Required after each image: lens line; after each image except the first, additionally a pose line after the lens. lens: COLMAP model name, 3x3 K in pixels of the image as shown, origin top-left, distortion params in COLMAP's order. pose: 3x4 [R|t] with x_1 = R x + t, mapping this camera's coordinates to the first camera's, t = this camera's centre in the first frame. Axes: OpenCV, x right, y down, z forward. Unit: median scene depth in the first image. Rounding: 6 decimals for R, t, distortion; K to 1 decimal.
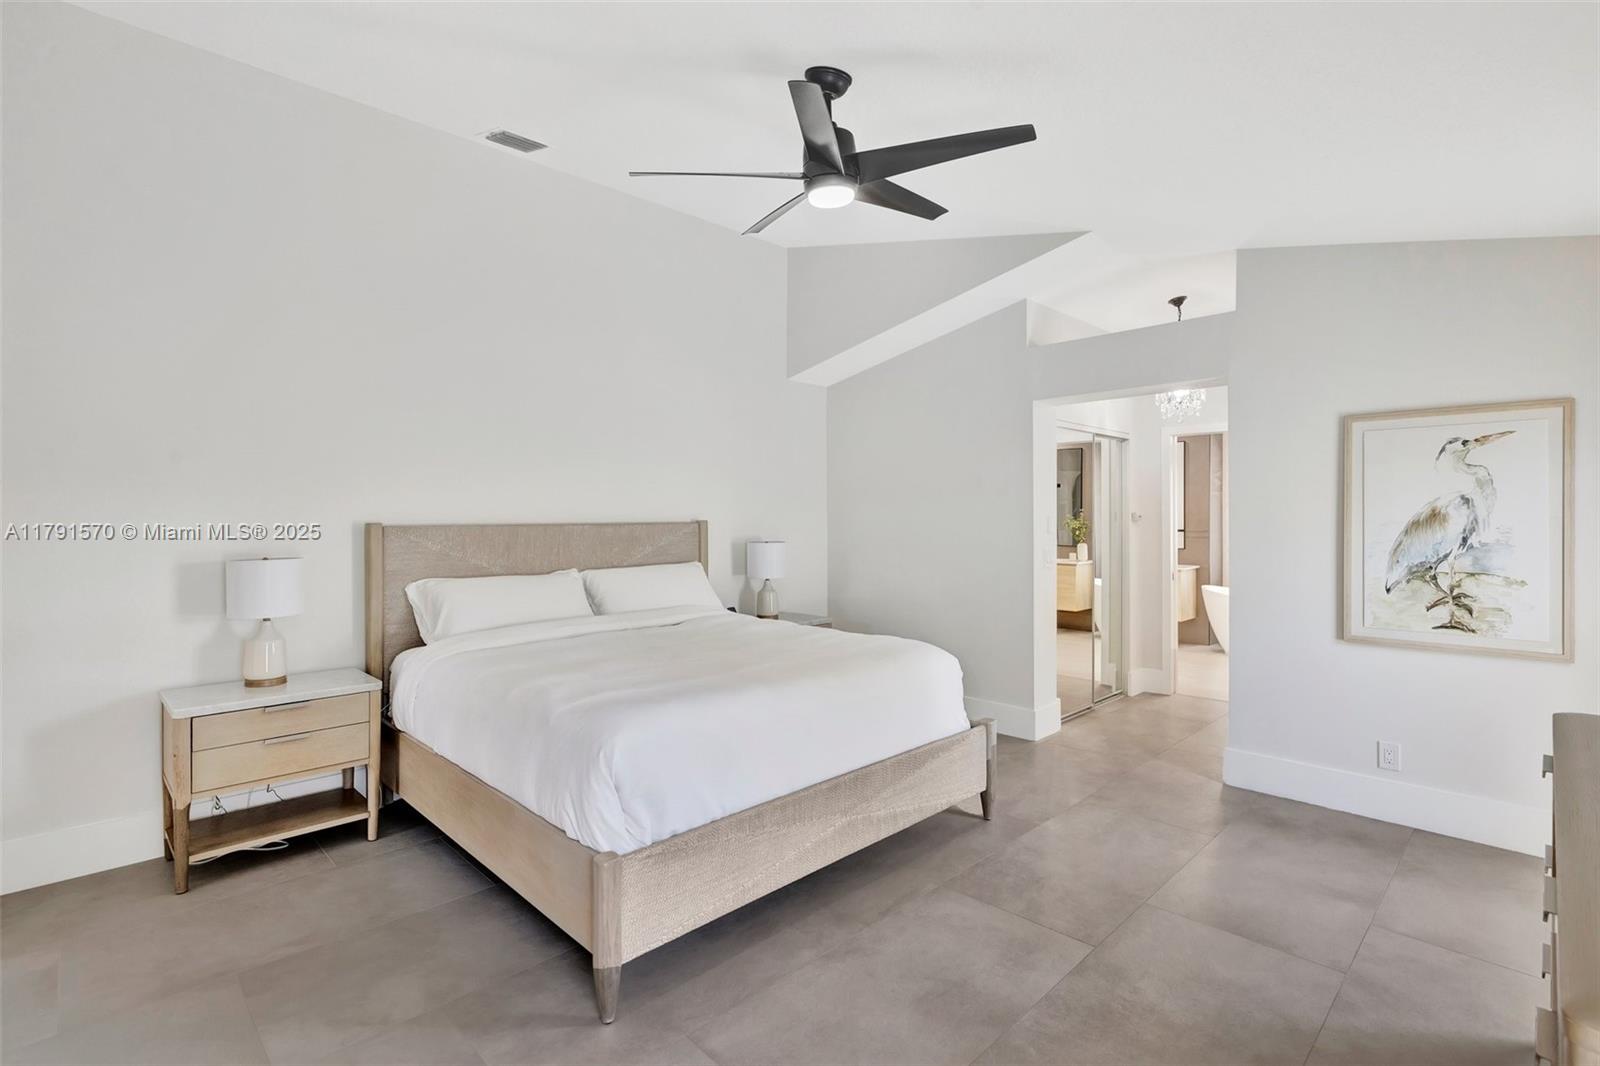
lens RADIAL K [[757.5, 0, 802.5], [0, 757.5, 507.5], [0, 0, 1]] dist [0.000880, 0.000097]
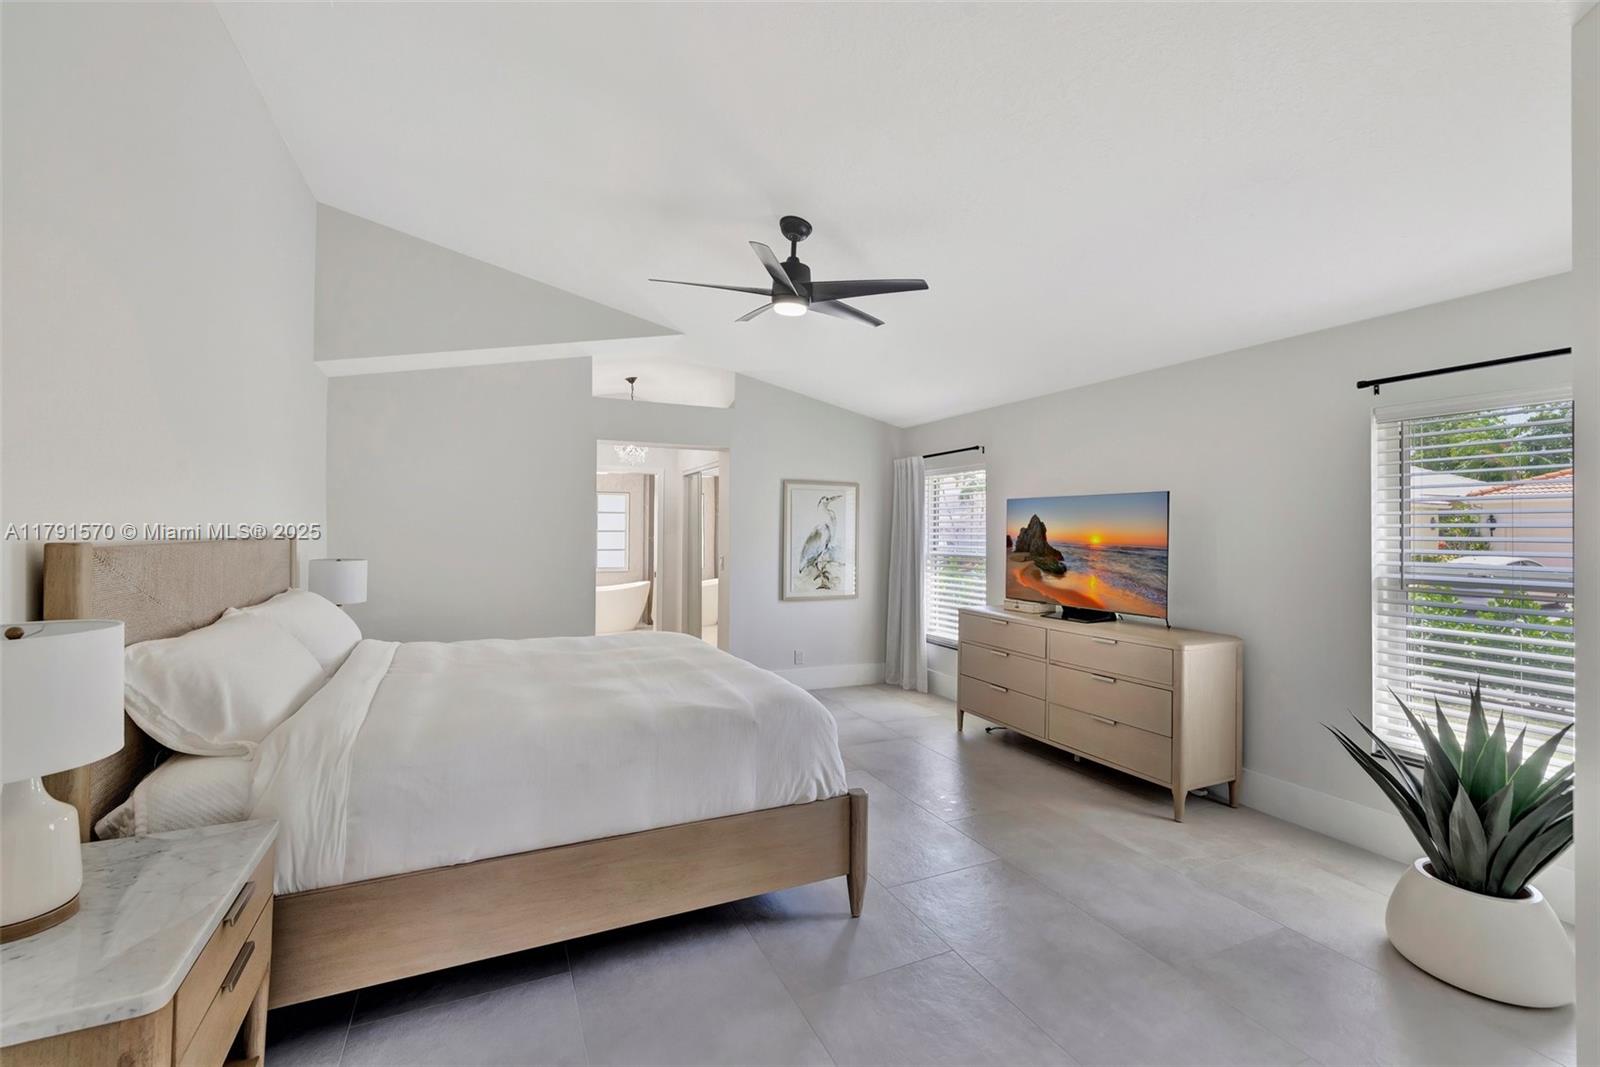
lens RADIAL K [[674.6, 0, 794.5], [0, 674.6, 519.5], [0, 0, 1]] dist [-0.000923, 0.000291]
pose [[0.320317, 0.027332, 0.946916, -0.898779], [-0.016246, 0.999595, -0.023357, 0.015477], [-0.947171, -0.007902, 0.320631, 0.471023]]
